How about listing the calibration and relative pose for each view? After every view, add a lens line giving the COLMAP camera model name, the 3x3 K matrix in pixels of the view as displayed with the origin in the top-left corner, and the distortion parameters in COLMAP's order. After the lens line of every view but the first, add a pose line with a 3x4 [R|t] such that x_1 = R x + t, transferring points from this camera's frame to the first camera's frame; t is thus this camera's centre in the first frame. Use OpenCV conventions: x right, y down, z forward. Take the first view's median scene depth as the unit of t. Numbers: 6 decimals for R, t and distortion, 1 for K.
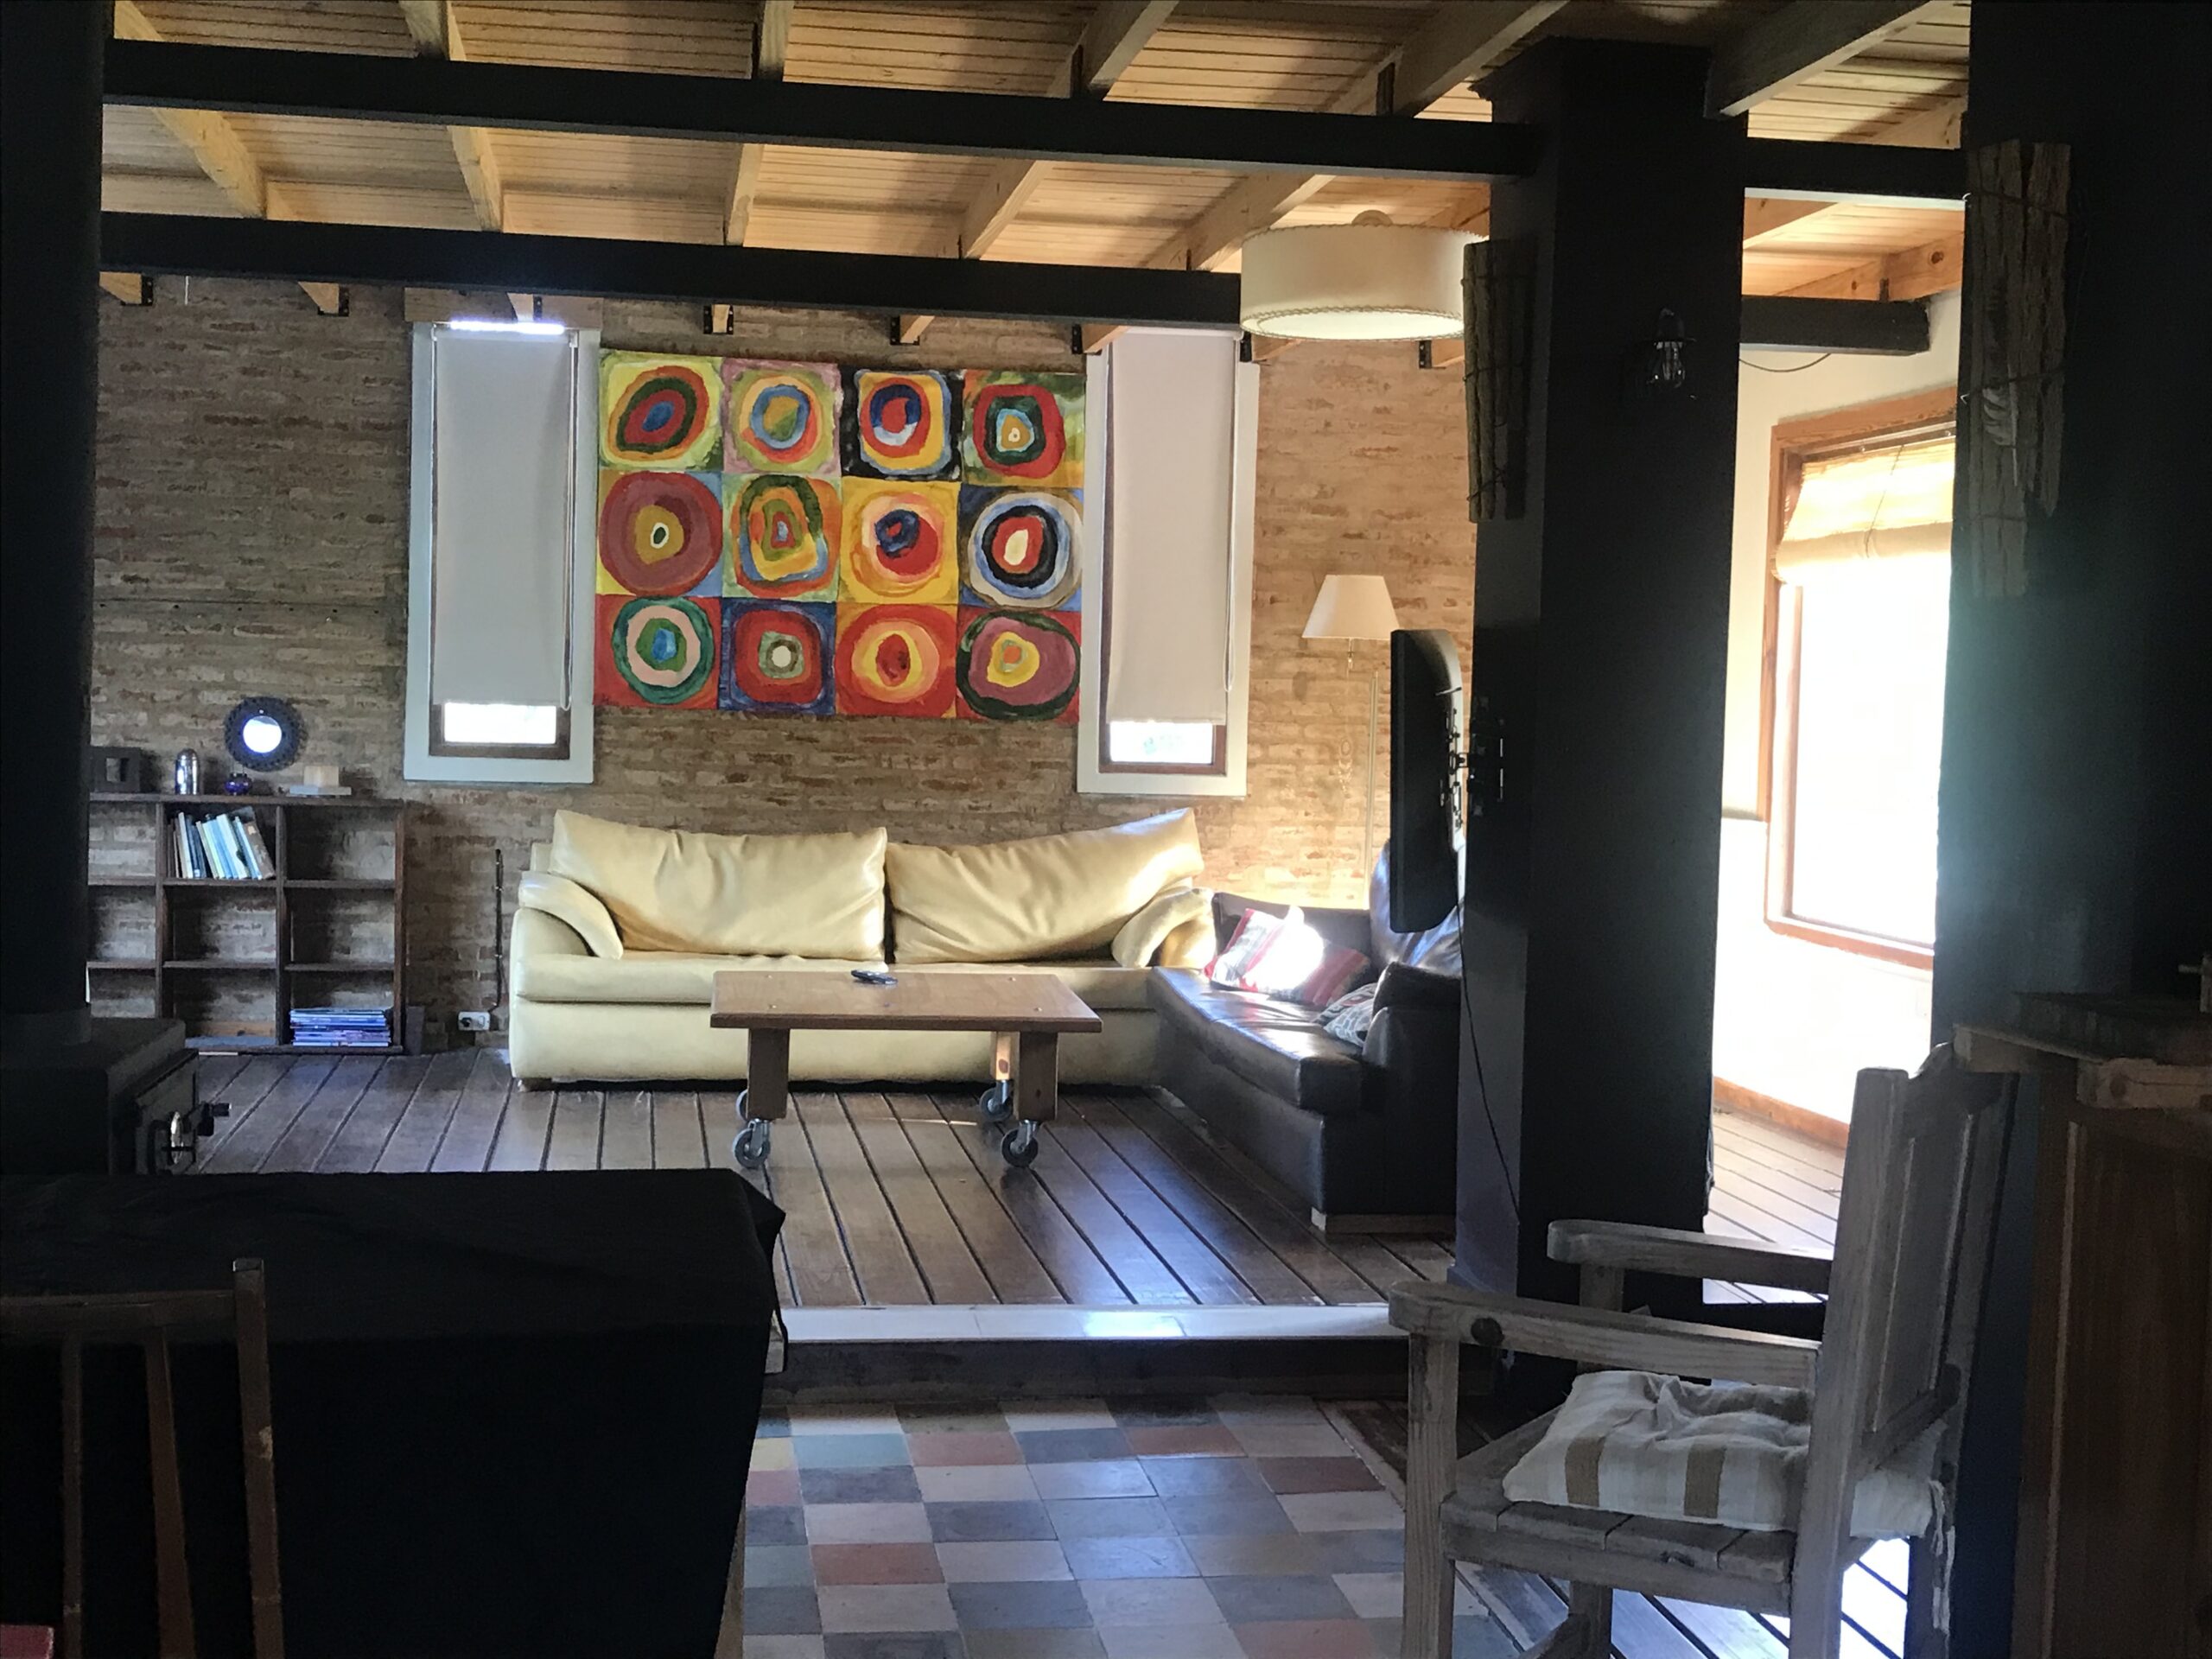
lens RADIAL K [[2717.5, 0, 1106.0], [0, 2717.5, 829.5], [0, 0, 1]] dist [0.166496, -0.784698]
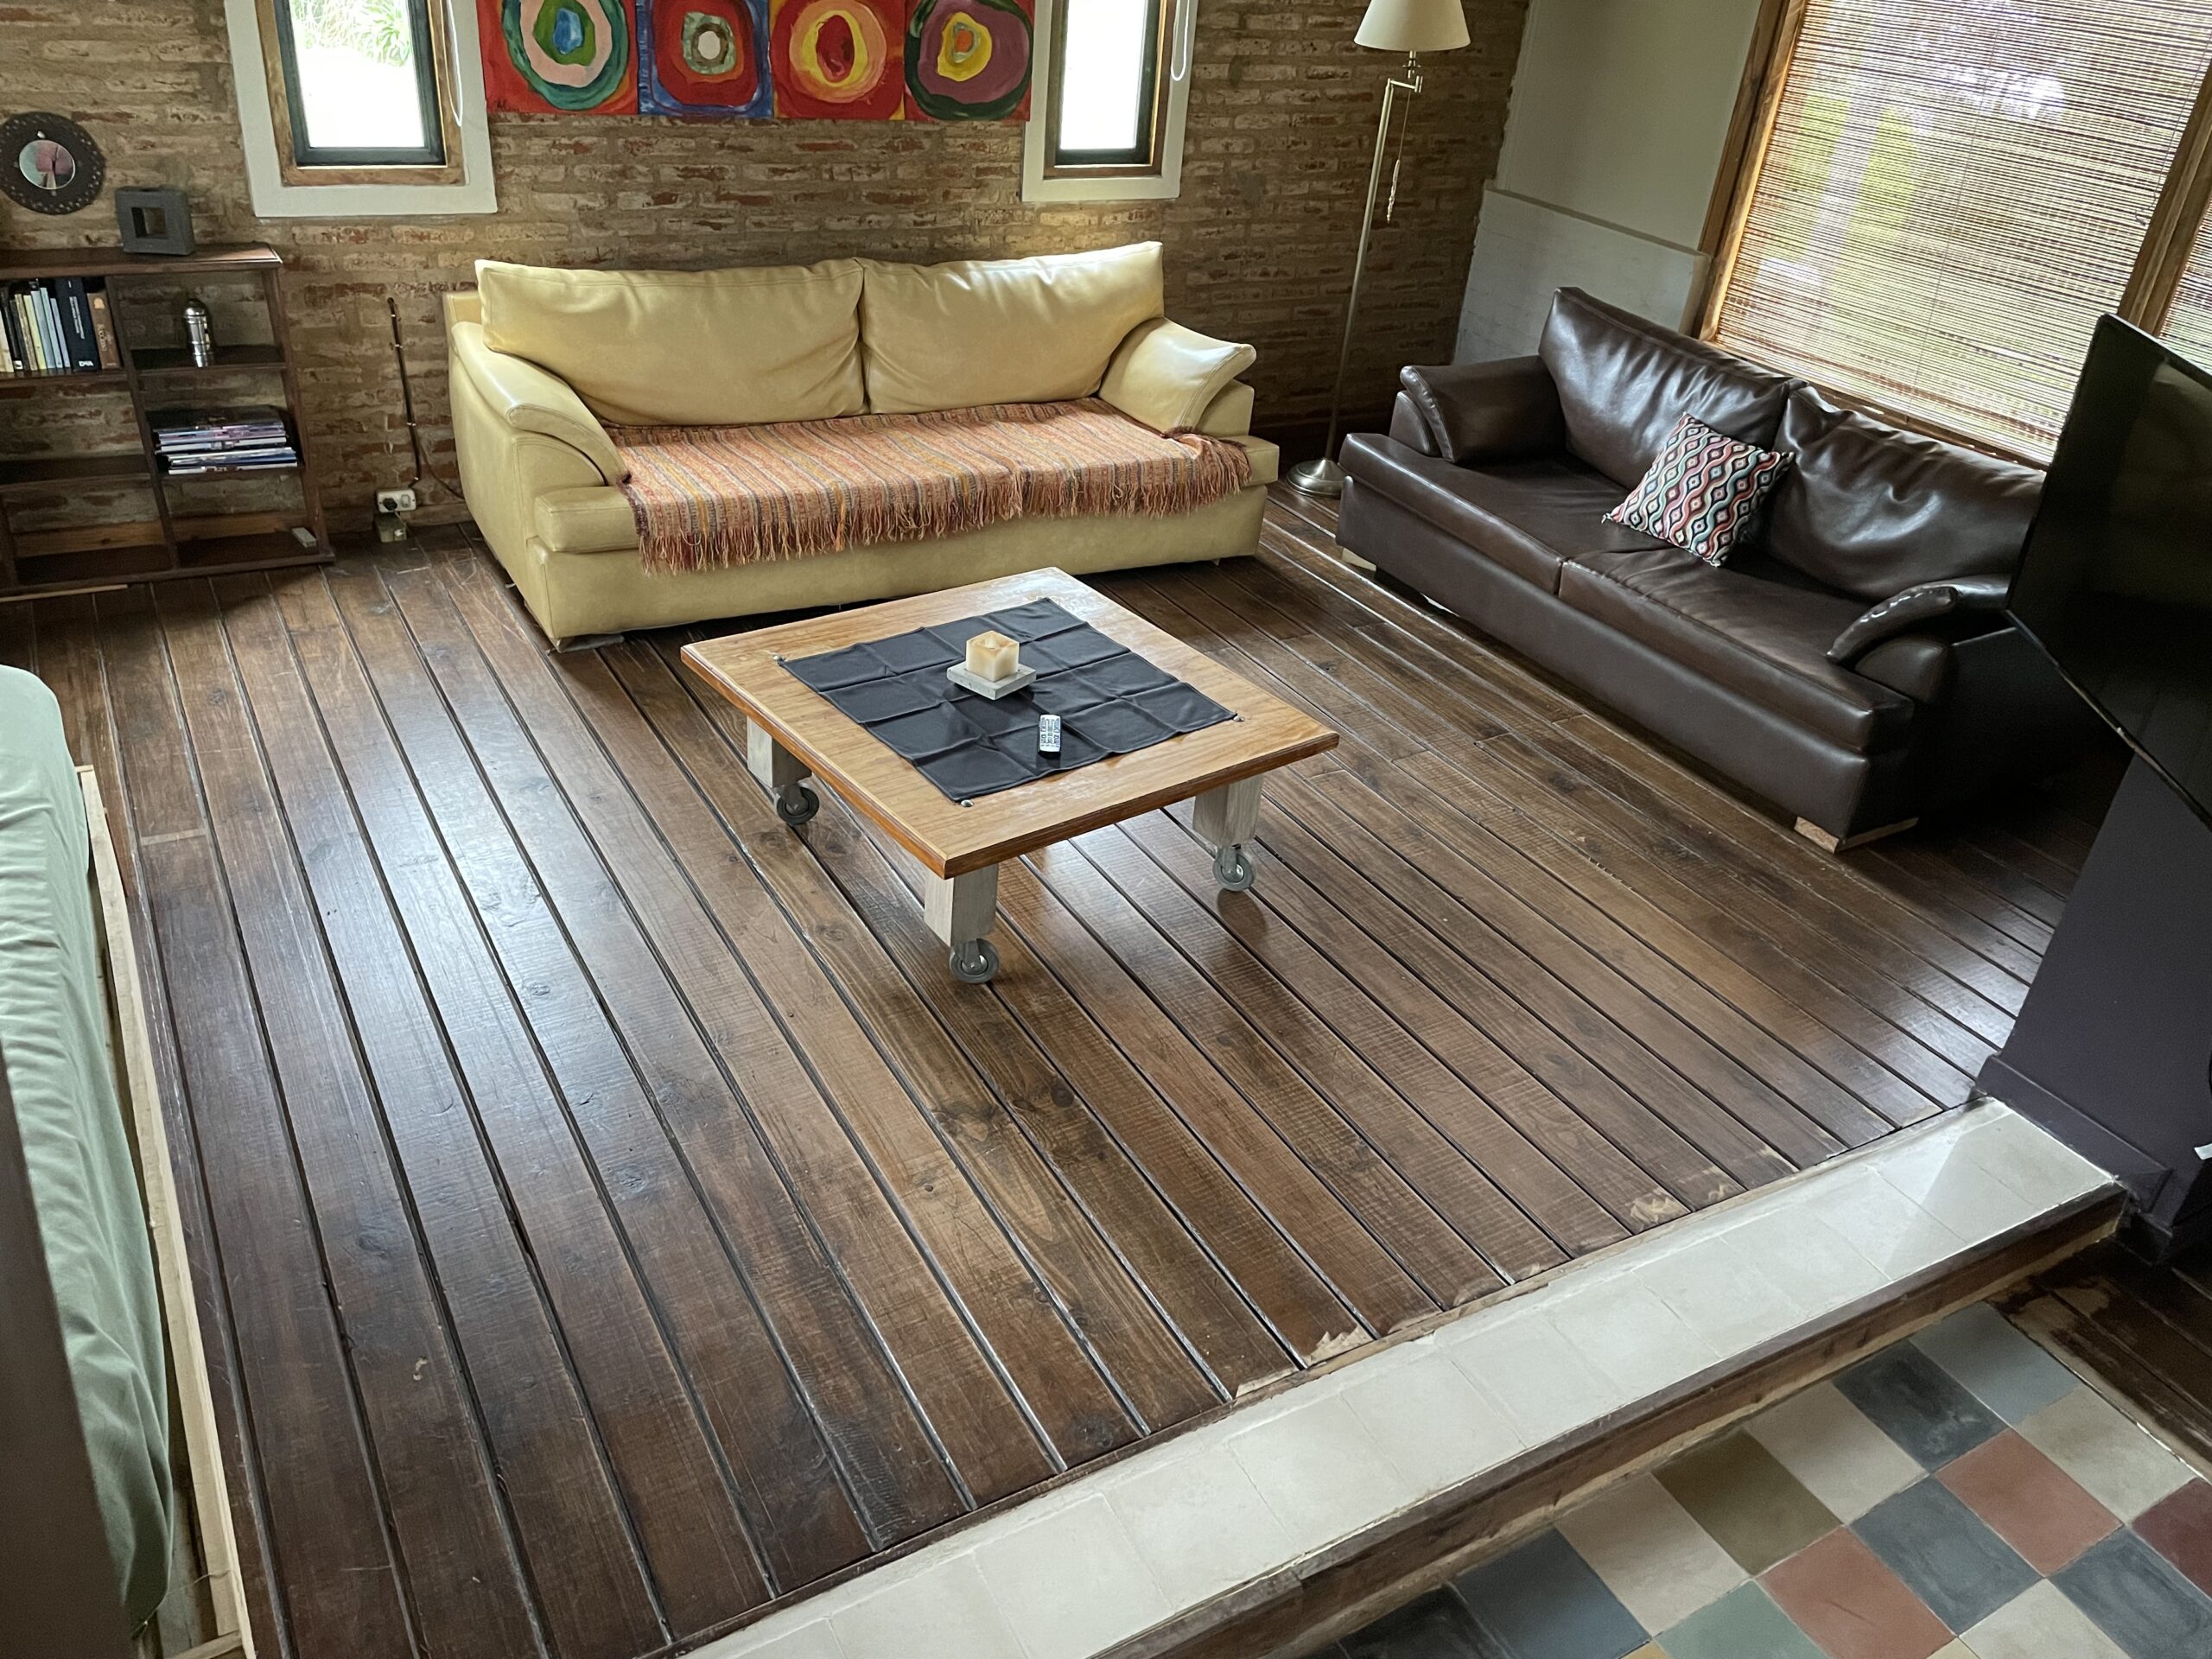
lens RADIAL K [[1685.3, 0, 1106.0], [0, 1685.3, 829.5], [0, 0, 1]] dist [0.082777, -0.093334]
pose [[0.936658, -0.136902, 0.322381, -0.207299], [-0.036742, 0.876958, 0.479160, -0.108508], [-0.348313, -0.460654, 0.816380, 0.420290]]
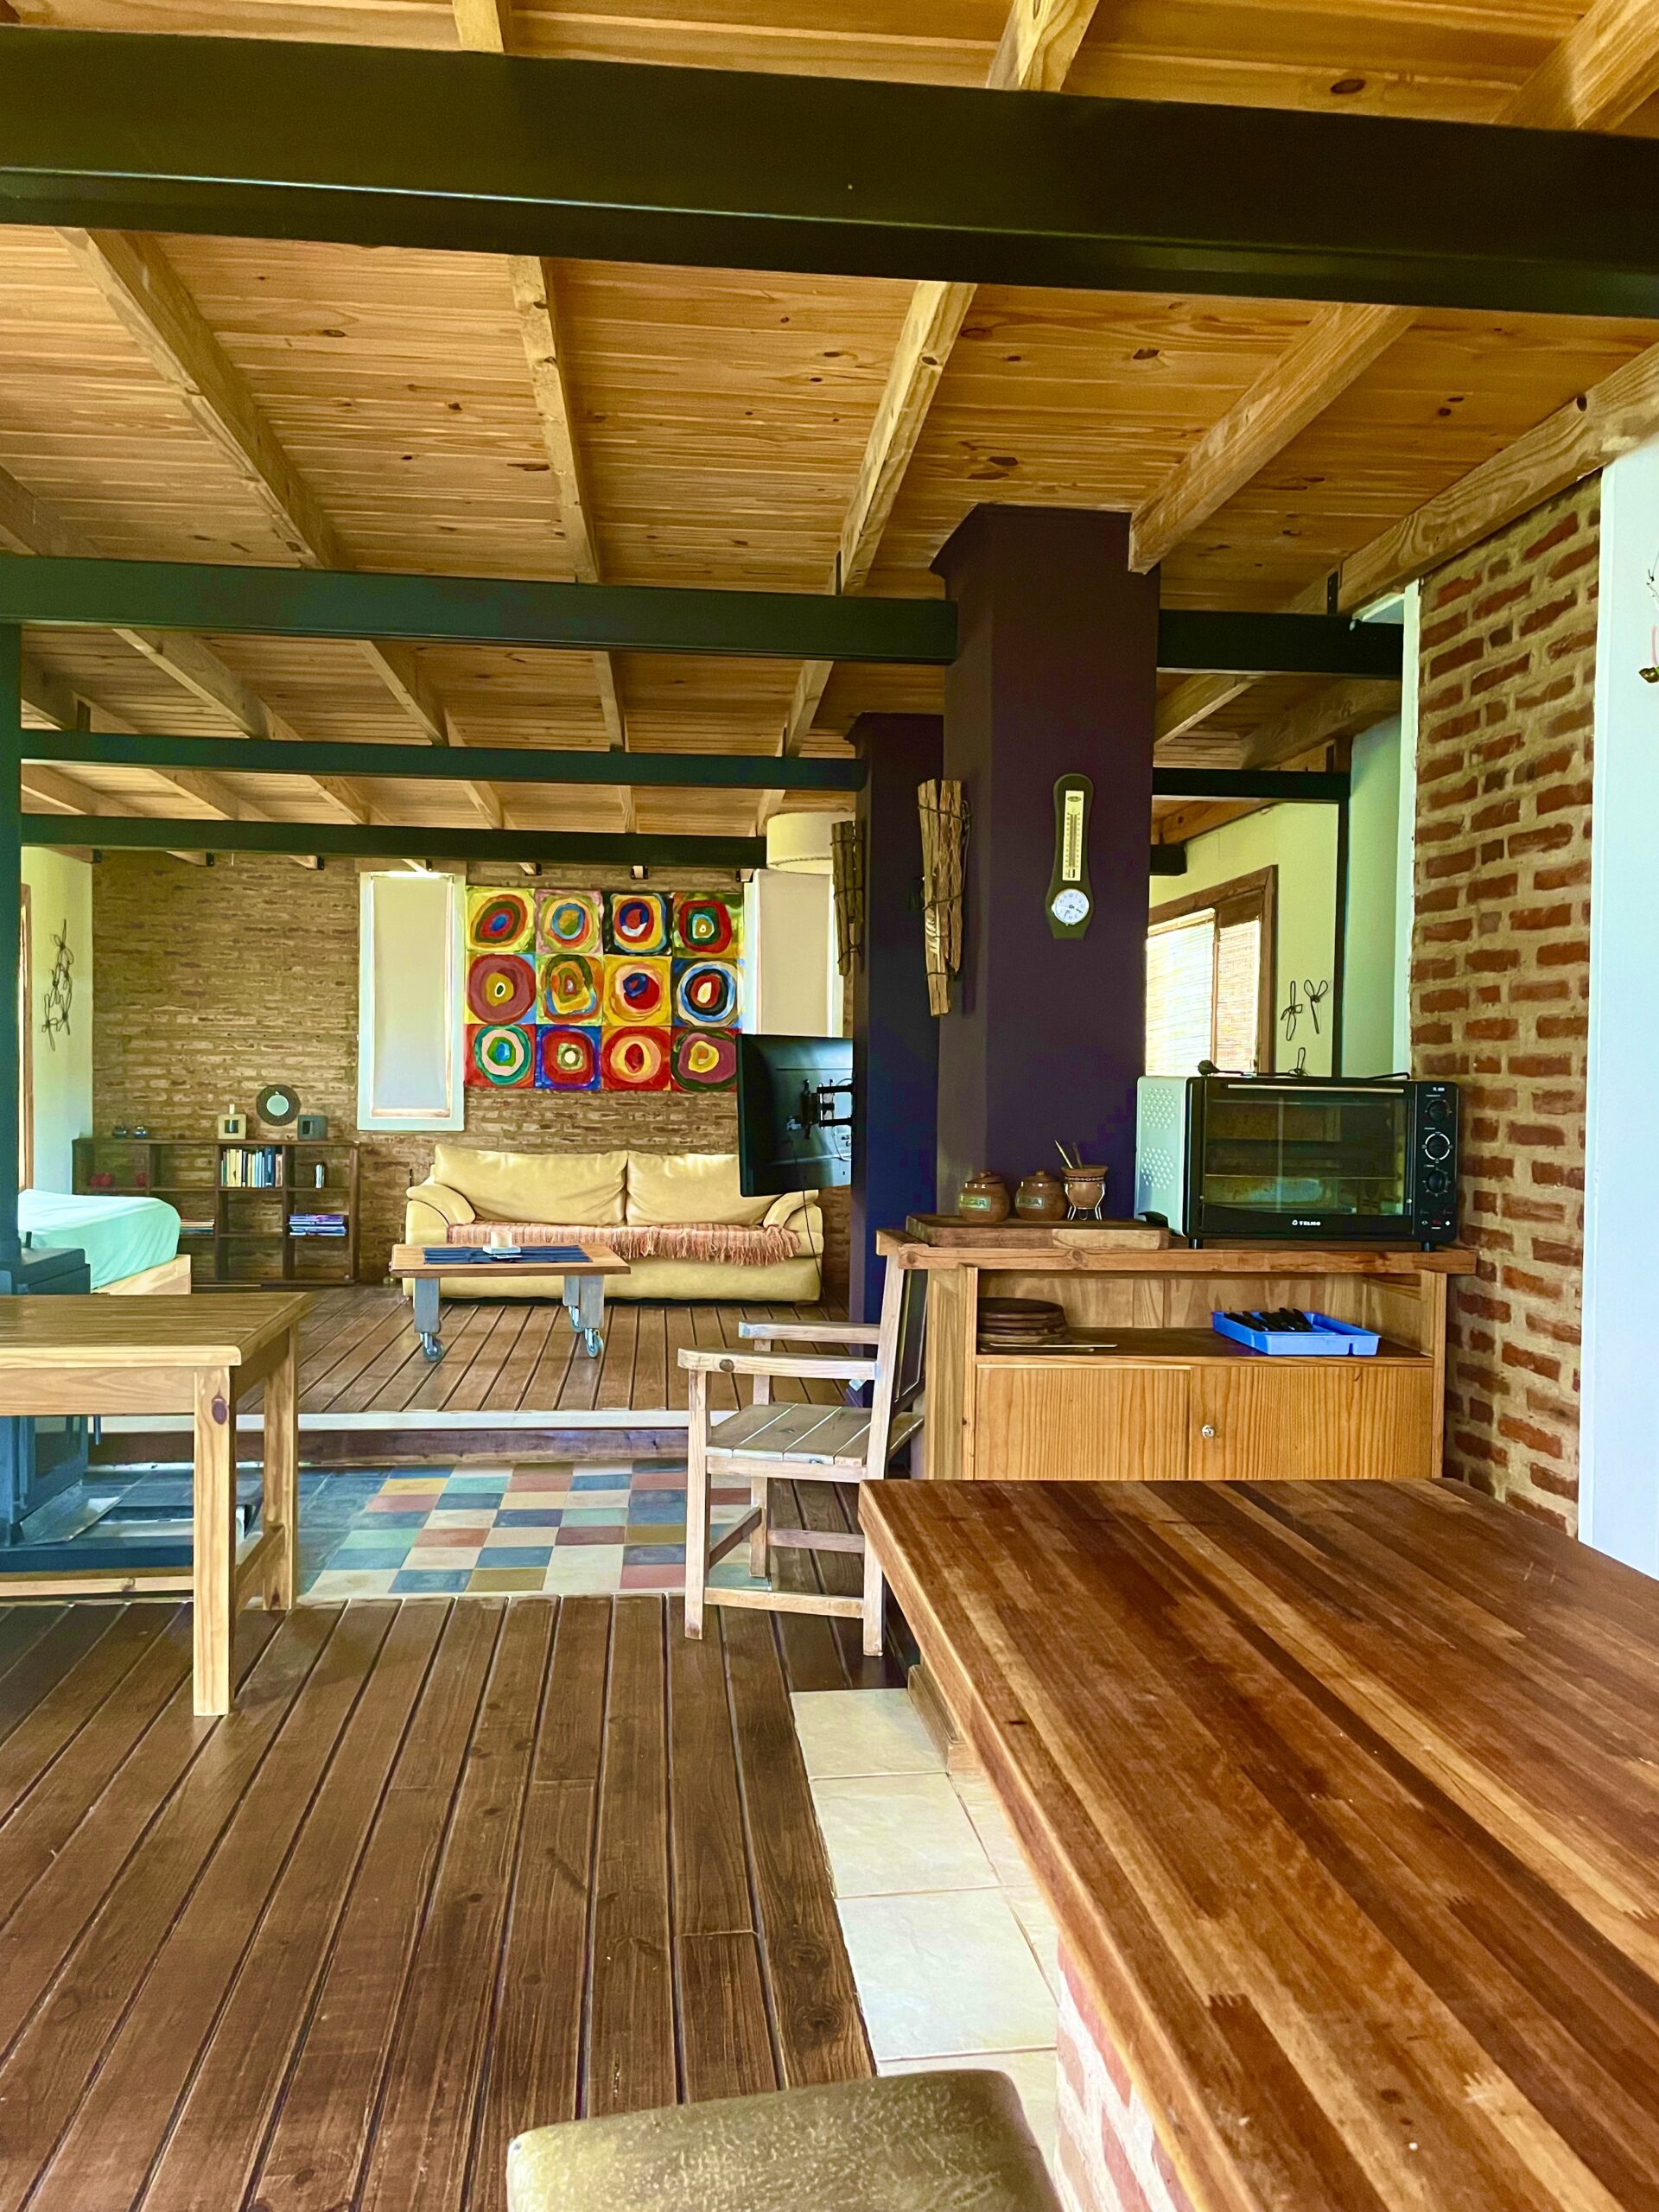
lens RADIAL K [[1685.3, 0, 829.5], [0, 1685.3, 1106.0], [0, 0, 1]] dist [0.082777, -0.093334]
pose [[0.997620, -0.012525, -0.067805, 0.120972], [0.010152, 0.999327, -0.035241, 0.007934], [0.068201, 0.034468, 0.997076, -0.071196]]
